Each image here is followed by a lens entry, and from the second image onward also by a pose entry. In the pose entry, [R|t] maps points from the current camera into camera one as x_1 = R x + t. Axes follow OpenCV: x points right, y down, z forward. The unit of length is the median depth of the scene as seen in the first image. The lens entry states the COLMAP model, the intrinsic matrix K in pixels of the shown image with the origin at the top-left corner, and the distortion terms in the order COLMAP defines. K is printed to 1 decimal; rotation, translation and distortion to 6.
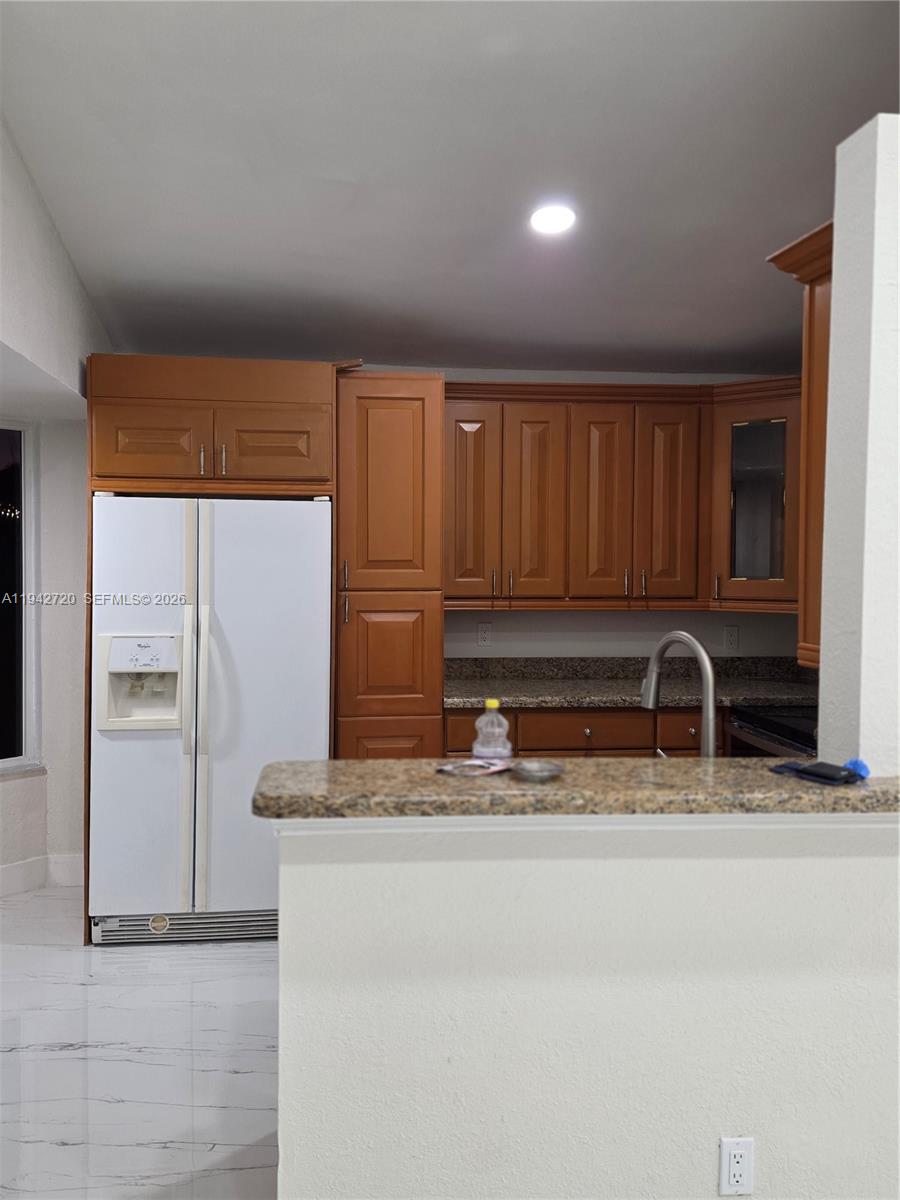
lens RADIAL K [[1028.1, 0, 450.1], [0, 1028.1, 597.6], [0, 0, 1]] dist [0.076842, -0.009486]
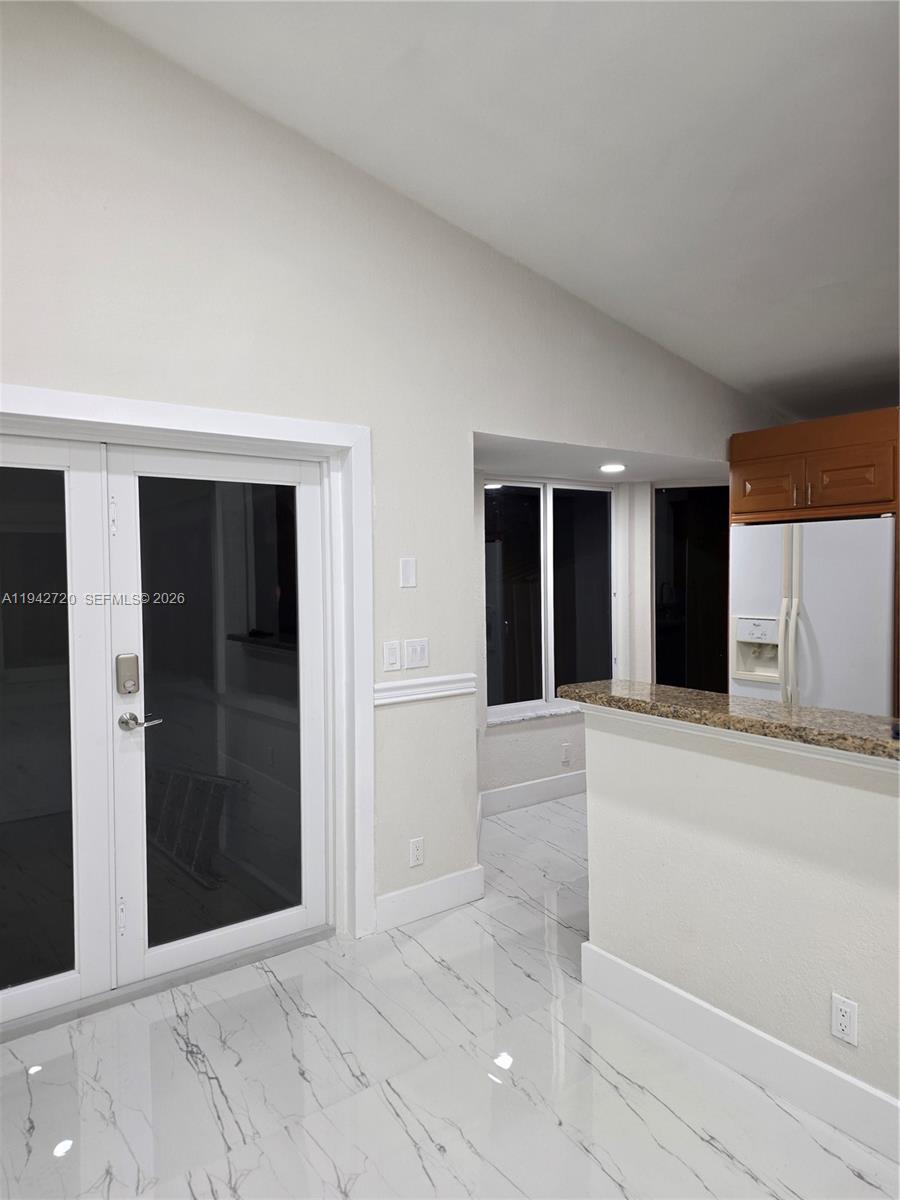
lens RADIAL K [[813.5, 0, 444.7], [0, 813.5, 595.5], [0, 0, 1]] dist [0.086499, -0.048393]
pose [[0.495672, 0.011213, -0.868437, 0.985305], [-0.018064, 0.999833, 0.002599, 0.018888], [0.868322, 0.014399, 0.495792, 0.046192]]
